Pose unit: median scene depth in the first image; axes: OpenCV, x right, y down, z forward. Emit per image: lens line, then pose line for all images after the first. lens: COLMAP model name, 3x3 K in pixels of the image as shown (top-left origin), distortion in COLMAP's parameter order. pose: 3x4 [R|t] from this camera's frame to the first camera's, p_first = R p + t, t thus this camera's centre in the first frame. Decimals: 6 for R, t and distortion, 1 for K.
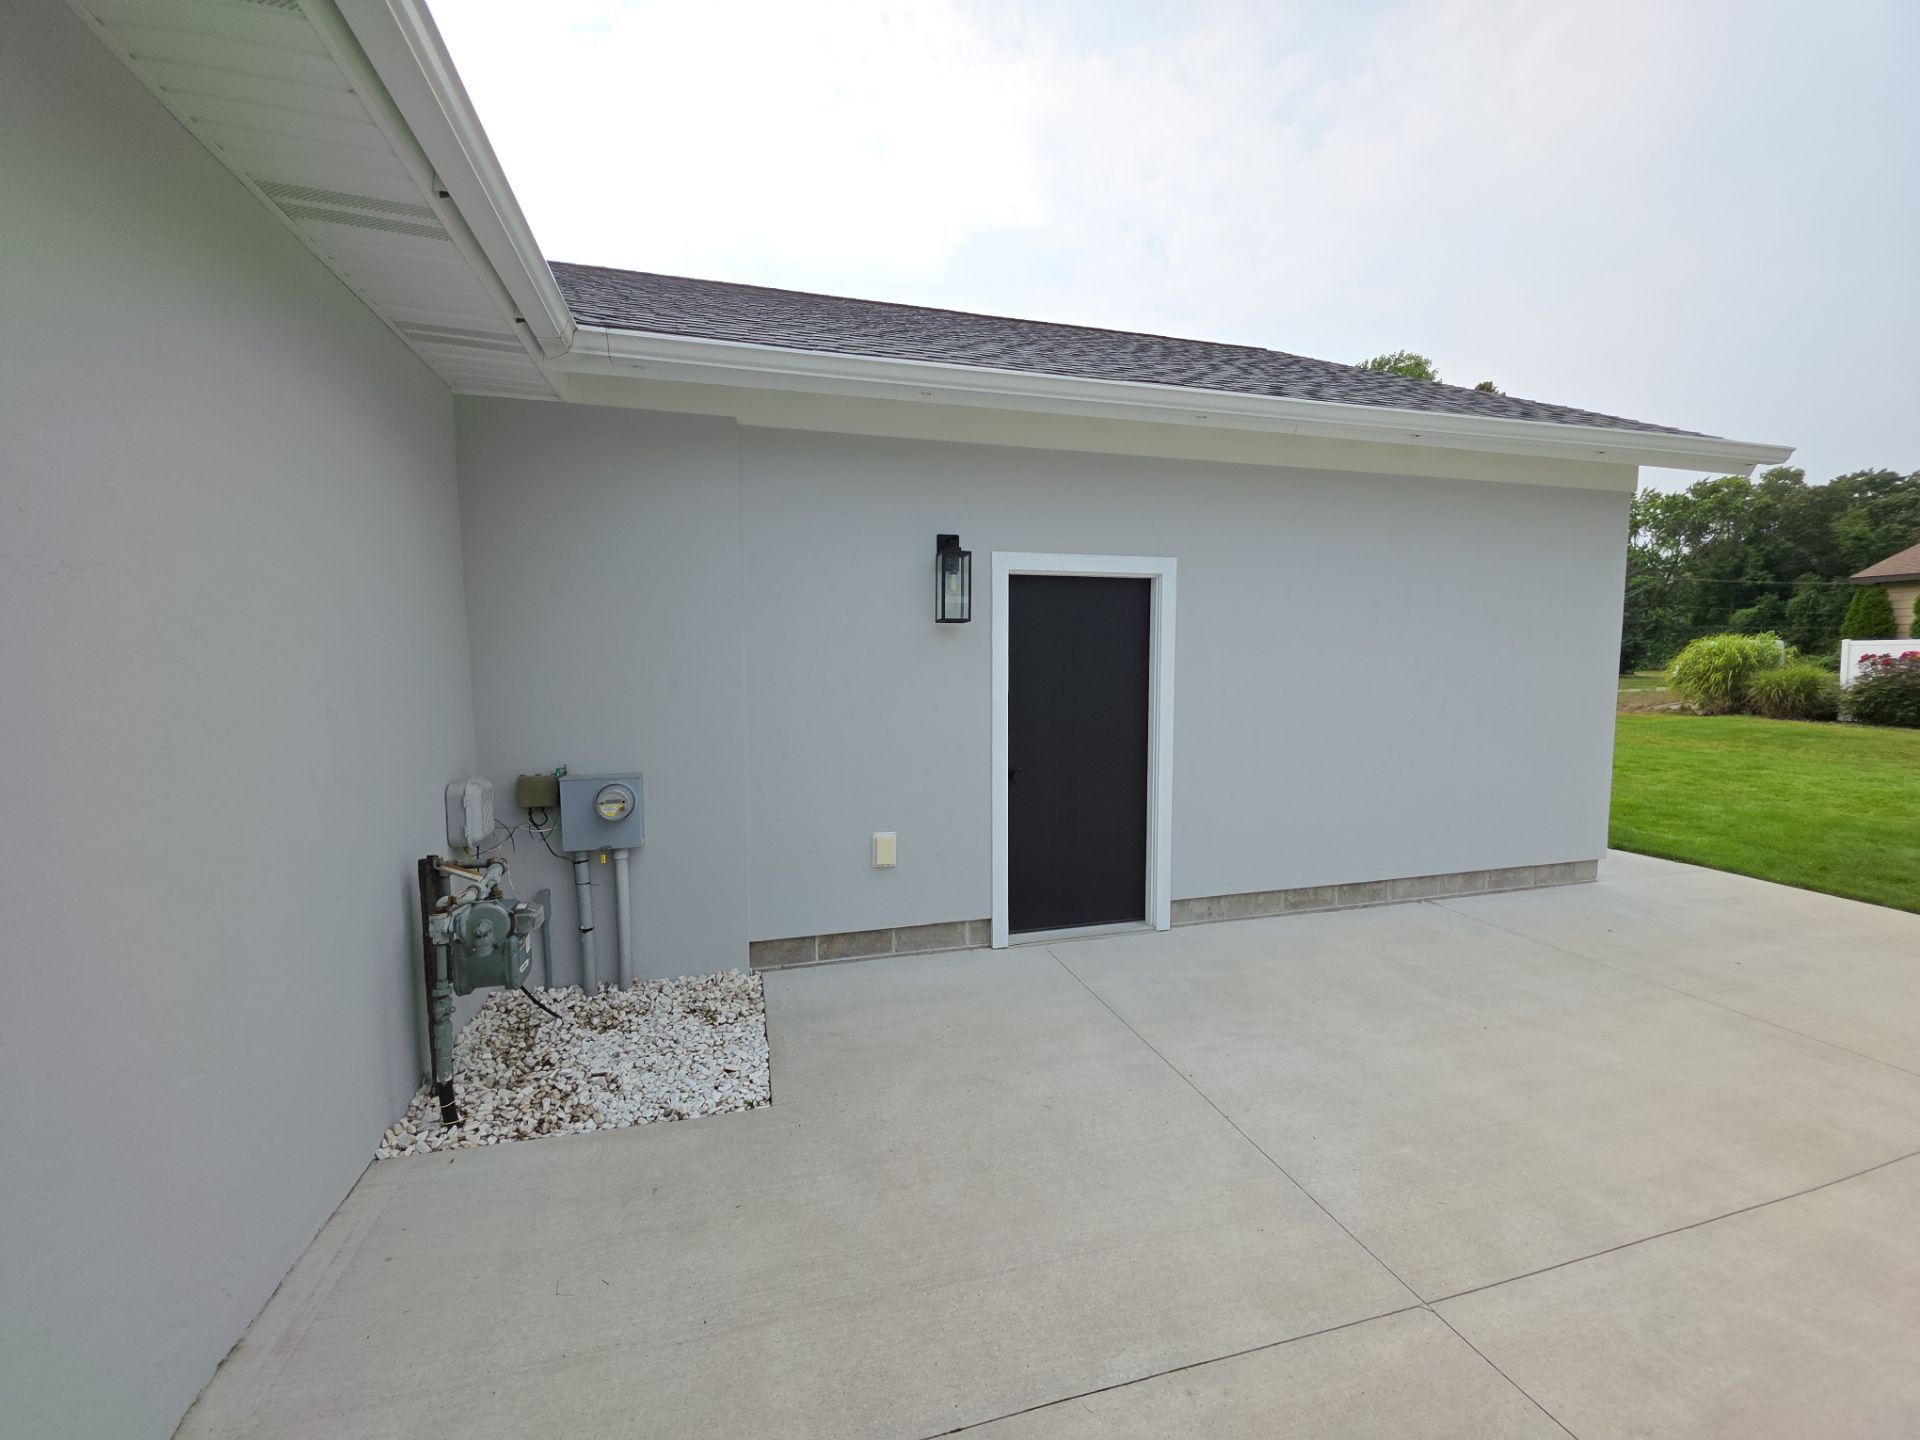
lens RADIAL K [[760.3, 0, 955.2], [0, 760.3, 728.9], [0, 0, 1]] dist [0.010939, -0.008365]
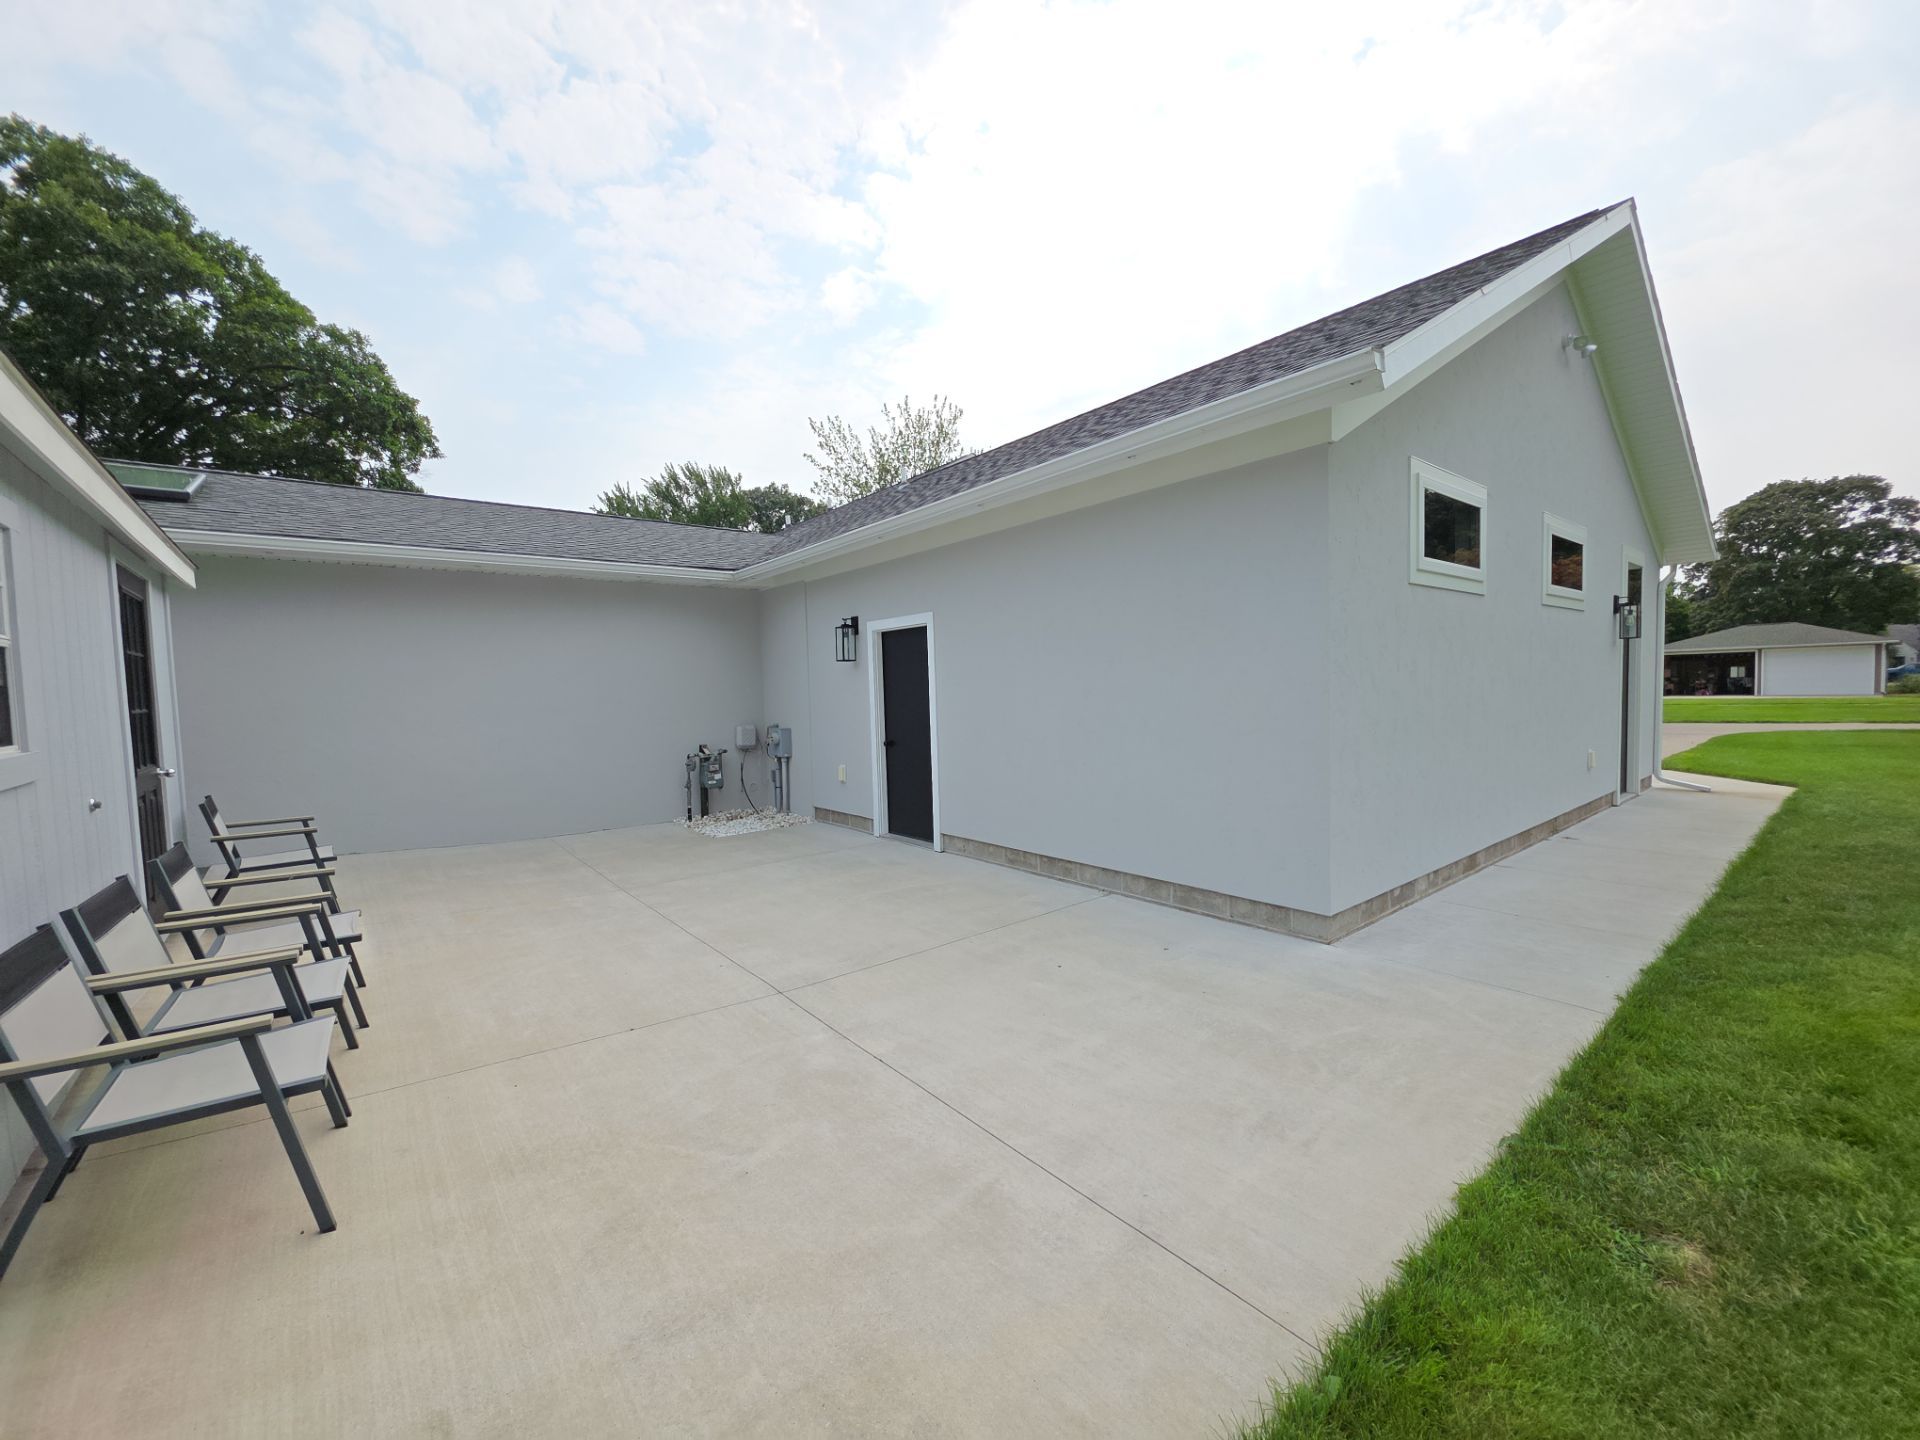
lens RADIAL K [[760.3, 0, 955.2], [0, 760.3, 728.9], [0, 0, 1]] dist [0.010939, -0.008365]
pose [[0.388436, 0.041229, -0.920553, 1.675668], [-0.045051, 0.998654, 0.025718, -0.023516], [0.920374, 0.031482, 0.389770, 0.421380]]
